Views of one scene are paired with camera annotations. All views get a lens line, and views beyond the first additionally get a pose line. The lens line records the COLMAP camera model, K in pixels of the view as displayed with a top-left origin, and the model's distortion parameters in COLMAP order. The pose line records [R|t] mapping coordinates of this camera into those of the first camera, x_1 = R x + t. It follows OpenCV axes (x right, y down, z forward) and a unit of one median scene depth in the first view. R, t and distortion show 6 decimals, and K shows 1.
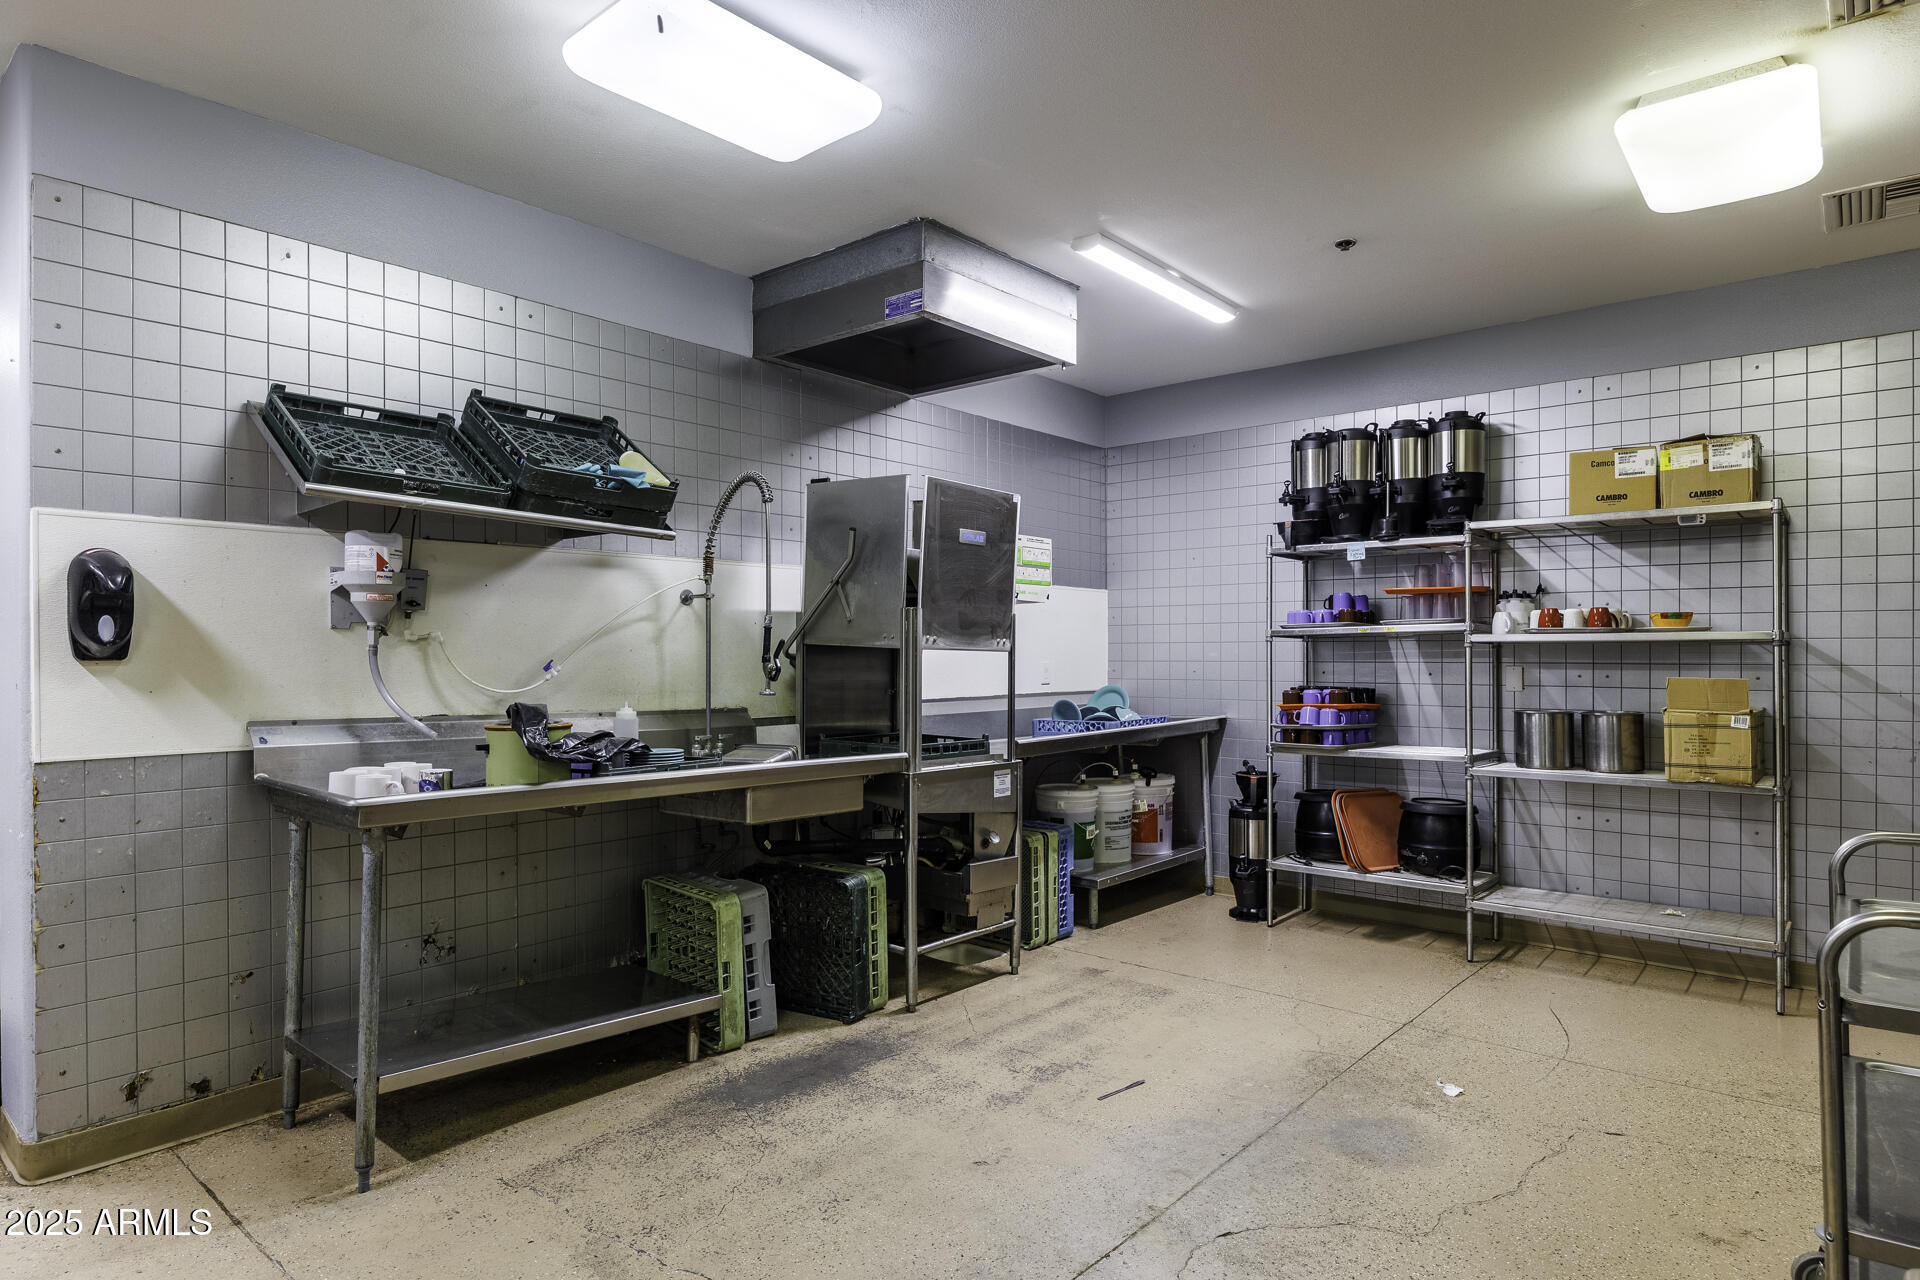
lens RADIAL K [[1063.9, 0, 961.8], [0, 1063.9, 645.7], [0, 0, 1]] dist [-0.000044, 0.000150]
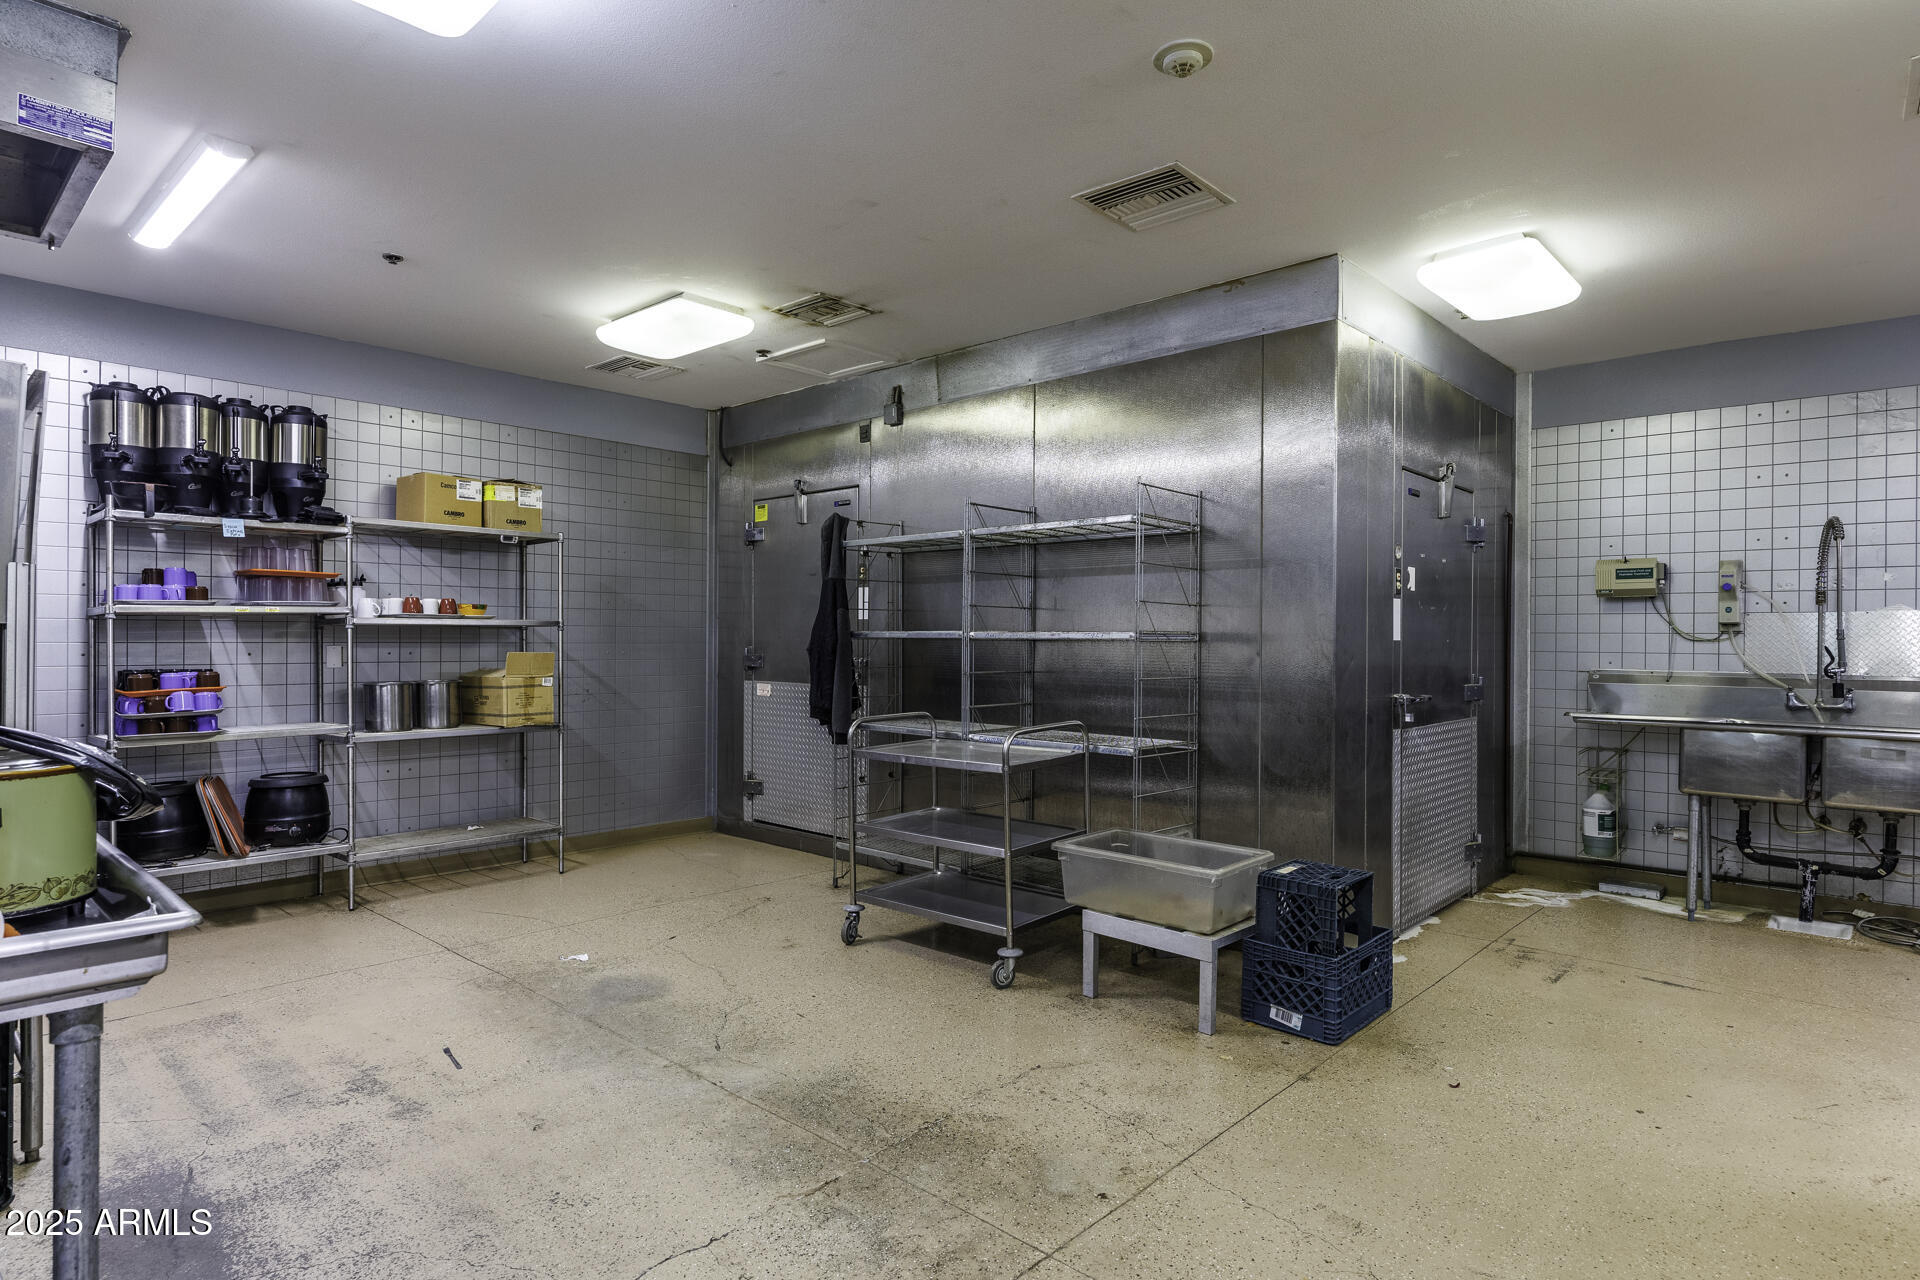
lens RADIAL K [[986.5, 0, 969.9], [0, 986.5, 635.6], [0, 0, 1]] dist [-0.005703, -0.001915]
pose [[0.046406, 0.001679, 0.998921, -0.545050], [-0.013104, 0.999914, -0.001072, 0.001305], [-0.998837, -0.013040, 0.046424, 0.318920]]
